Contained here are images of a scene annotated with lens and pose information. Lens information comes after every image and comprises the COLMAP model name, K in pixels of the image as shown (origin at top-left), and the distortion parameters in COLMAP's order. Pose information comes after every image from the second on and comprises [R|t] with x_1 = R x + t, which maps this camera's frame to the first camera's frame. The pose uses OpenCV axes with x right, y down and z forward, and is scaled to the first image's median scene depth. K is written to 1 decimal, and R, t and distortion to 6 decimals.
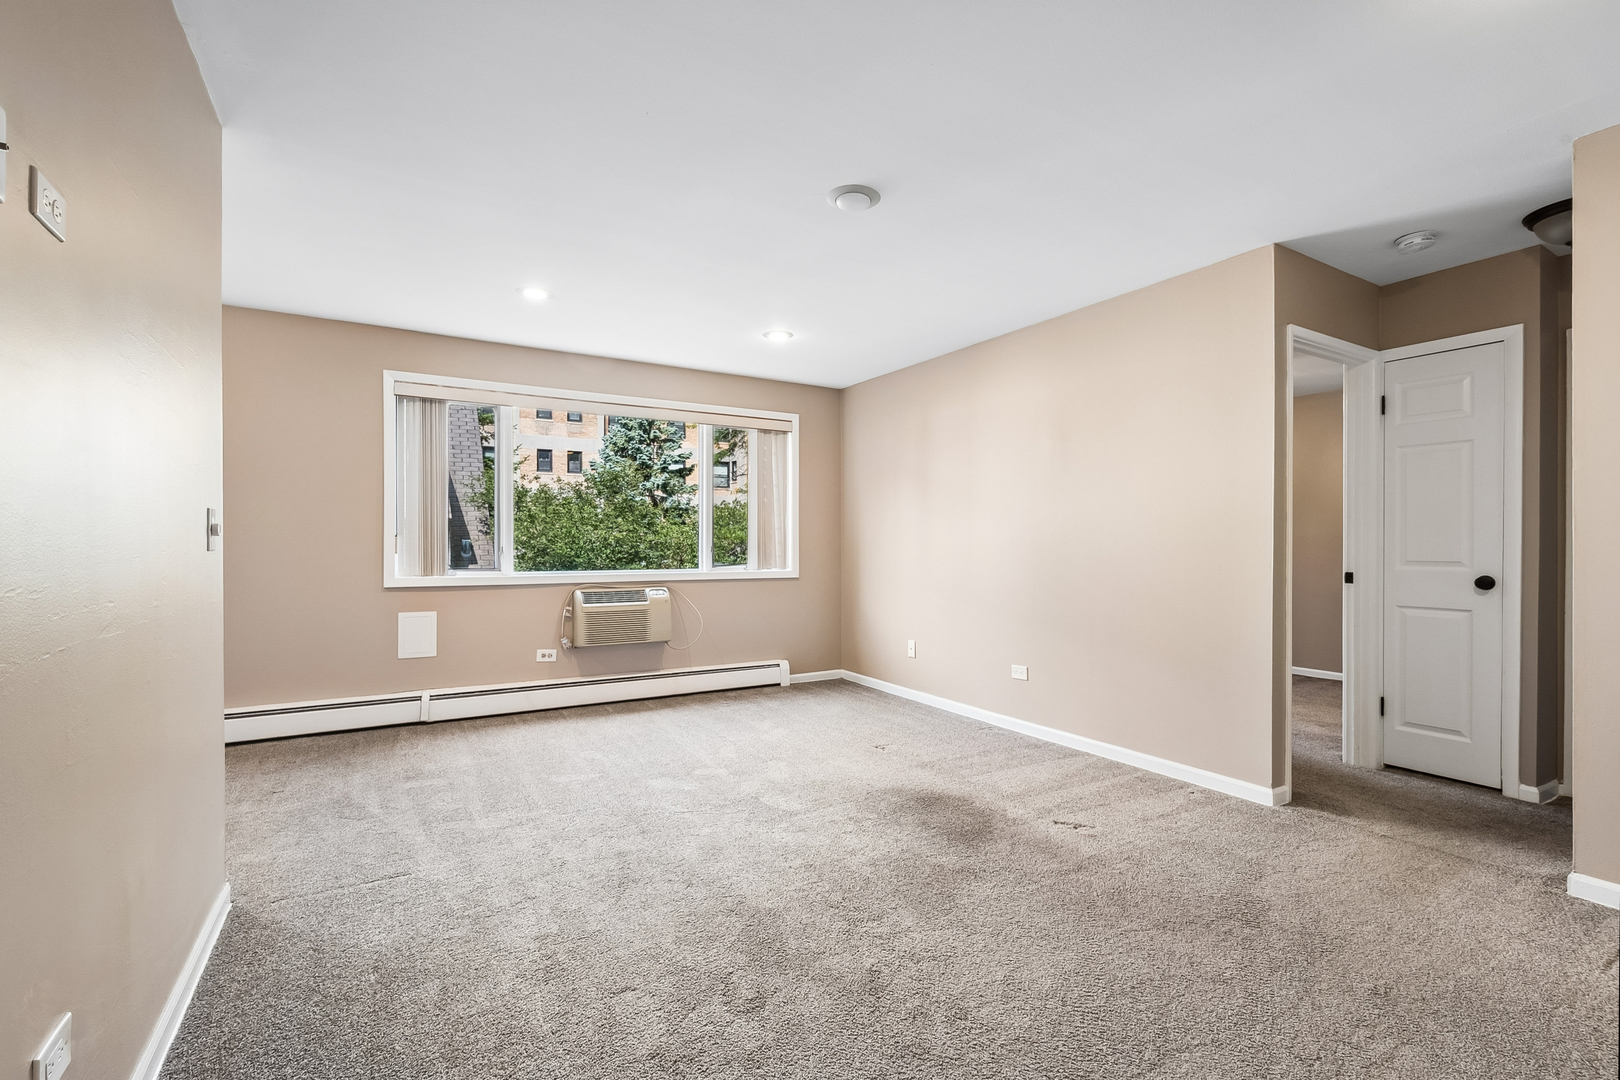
lens RADIAL K [[717.5, 0, 825.8], [0, 717.5, 546.7], [0, 0, 1]] dist [0.007047, -0.001070]
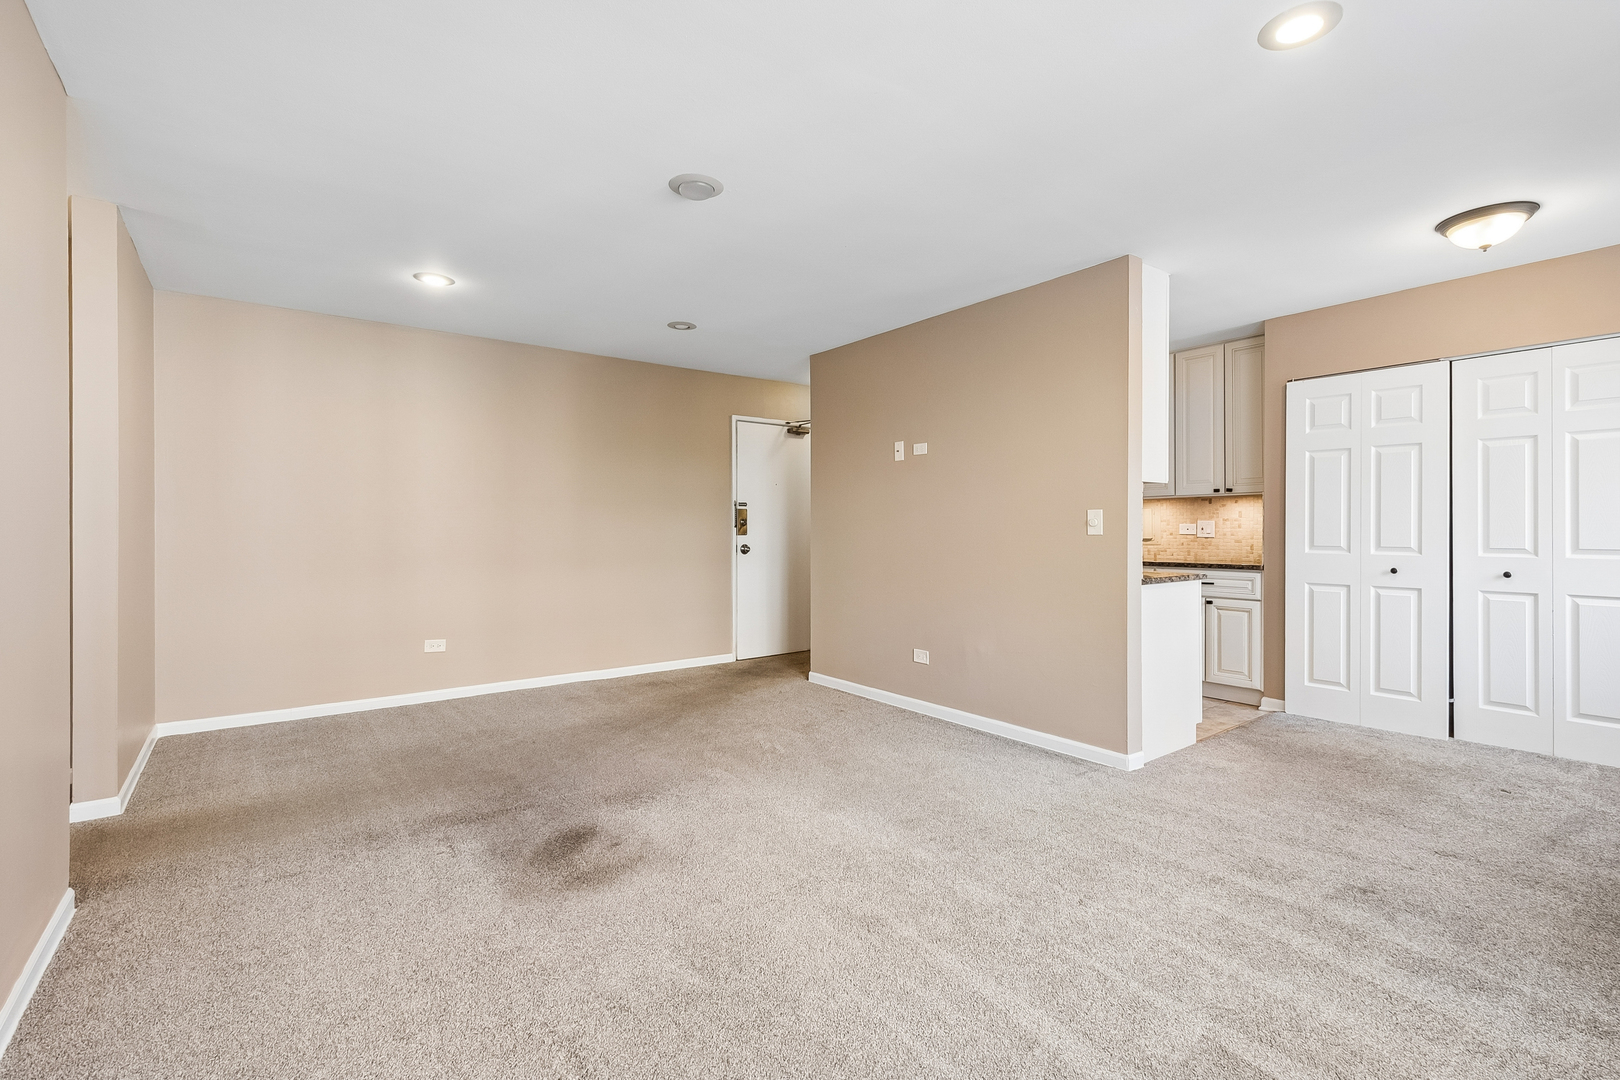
lens RADIAL K [[717.5, 0, 823.8], [0, 717.5, 530.4], [0, 0, 1]] dist [0.007047, -0.001070]
pose [[-0.993245, 0.000379, -0.116040, -0.011804], [0.000185, 0.999999, 0.001680, -0.003493], [0.116040, 0.001647, -0.993243, 1.167815]]
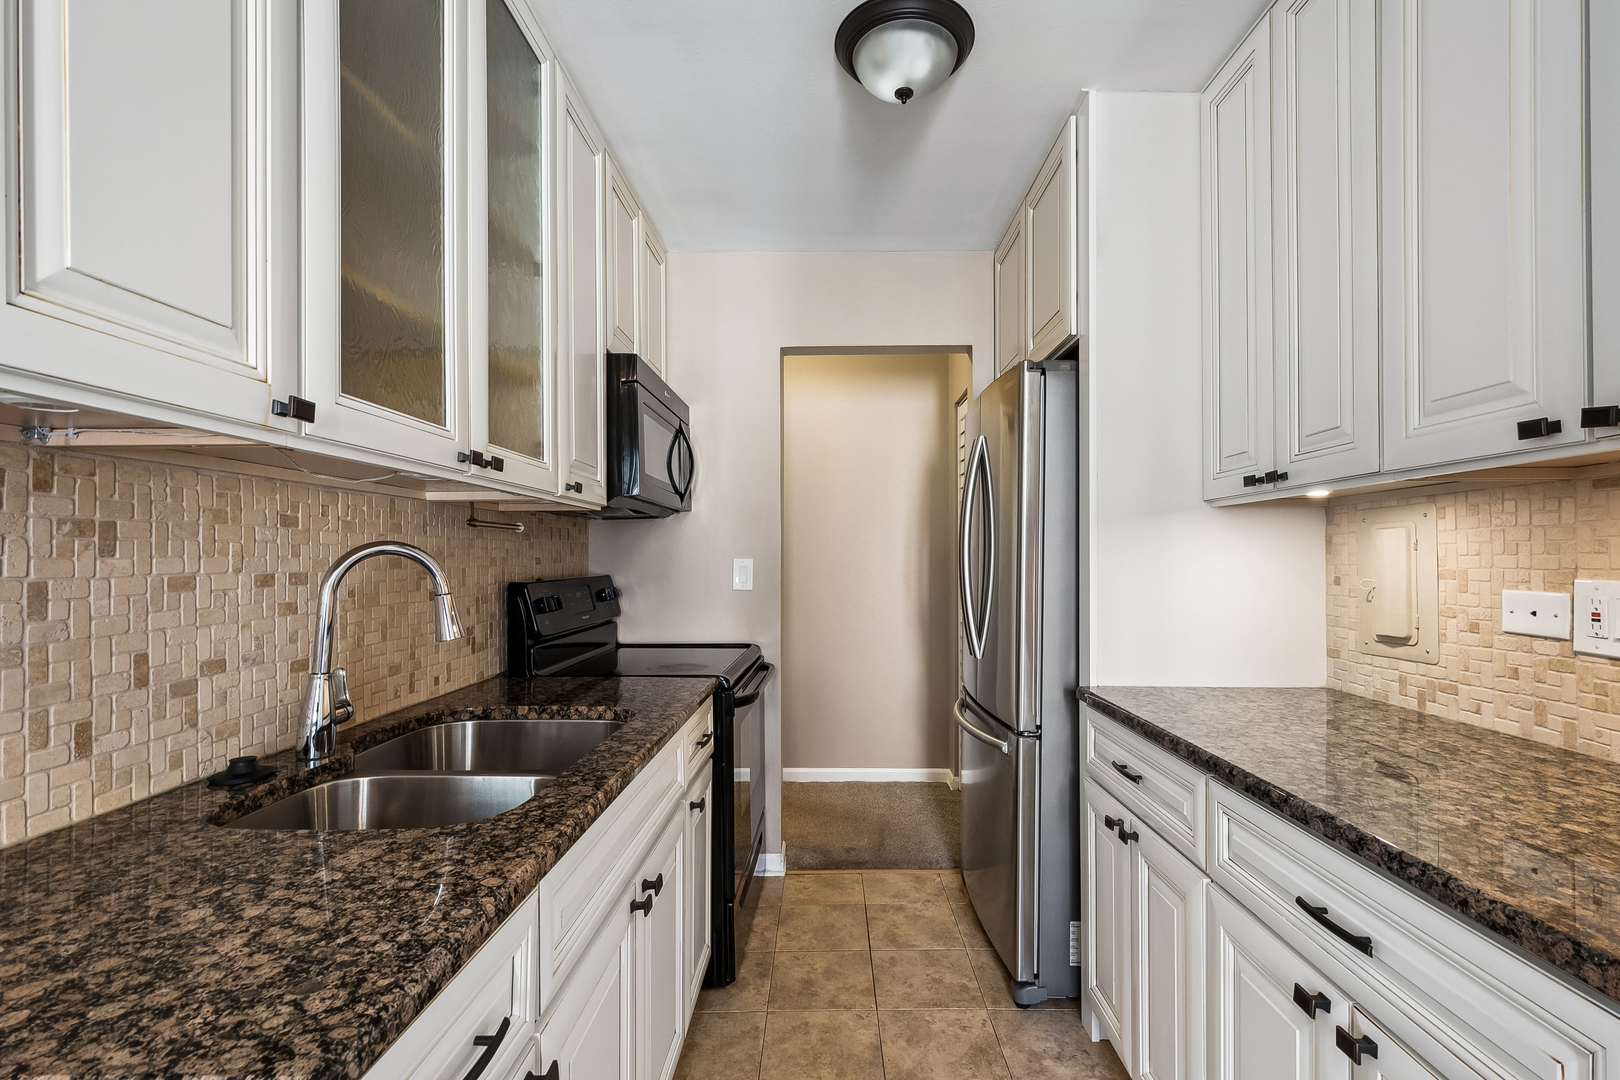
lens RADIAL K [[717.5, 0, 845.1], [0, 717.5, 559.1], [0, 0, 1]] dist [0.007047, -0.001070]
pose [[-0.850404, 0.001550, 0.526128, -0.662716], [0.002588, 0.999996, 0.001237, -0.025307], [-0.526124, 0.002414, -0.850405, 0.442725]]
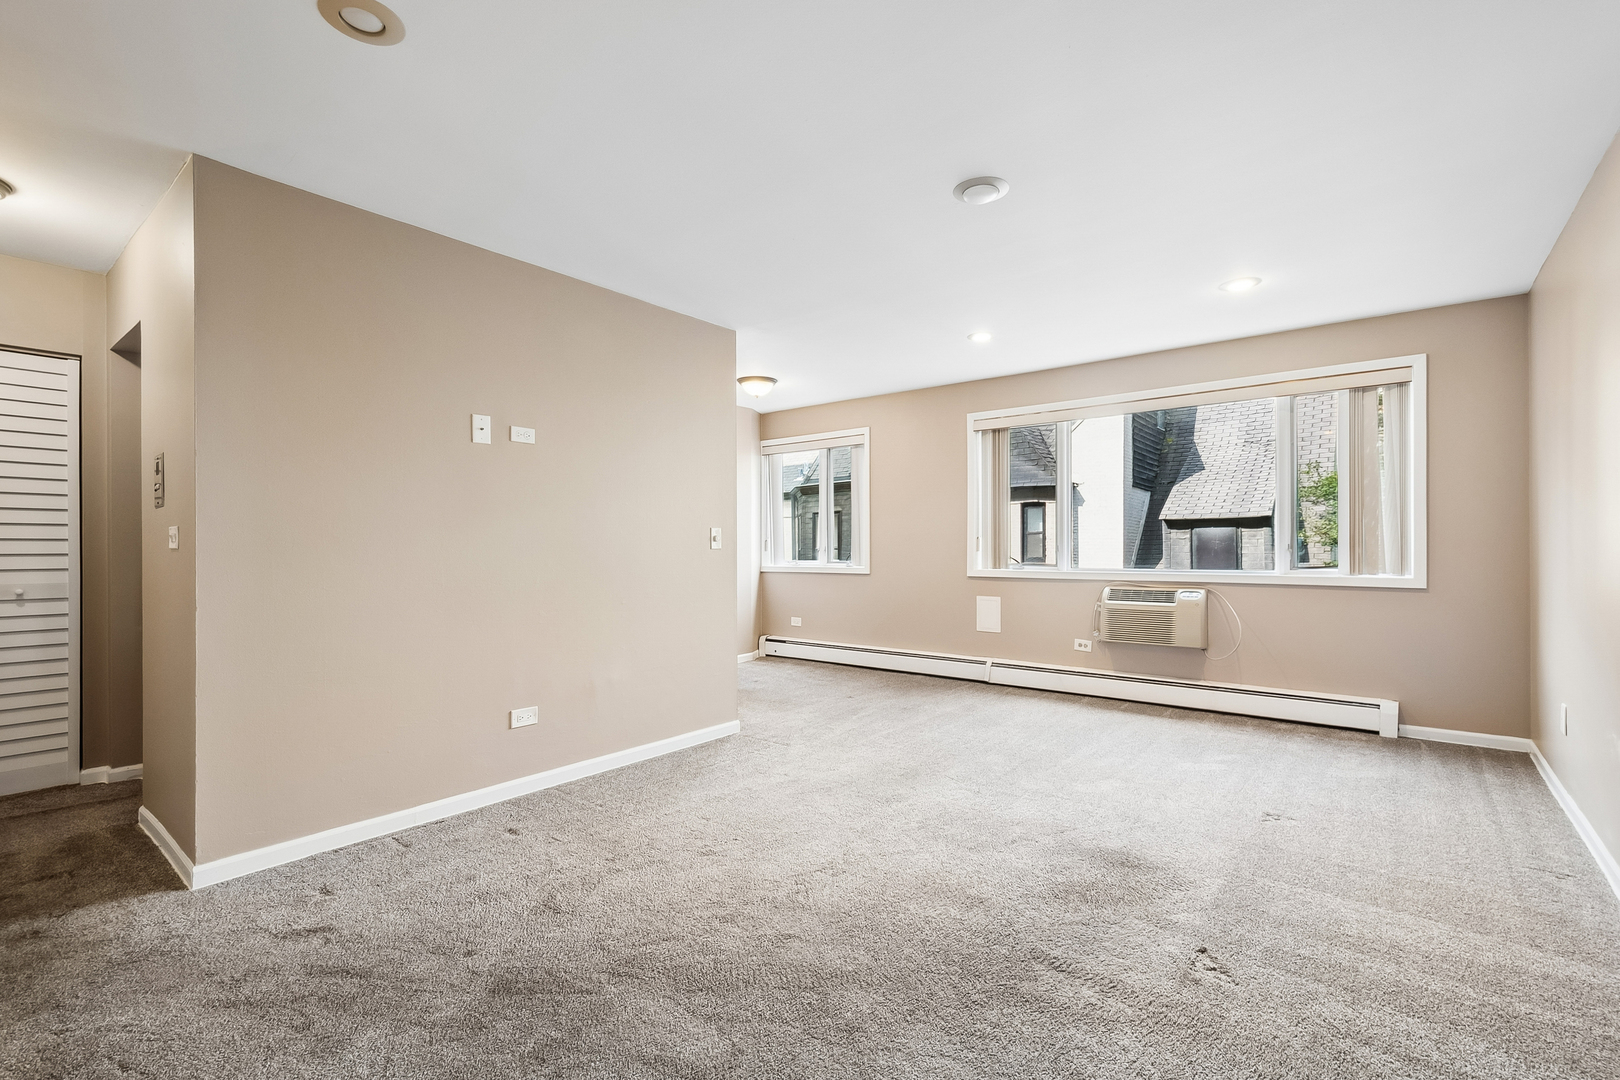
lens RADIAL K [[717.5, 0, 824.8], [0, 717.5, 547.4], [0, 0, 1]] dist [0.007047, -0.001070]
pose [[0.349414, -0.000160, -0.936968, 0.511765], [0.004265, 0.999990, 0.001419, -0.000008], [0.936959, -0.004492, 0.349411, 0.263117]]
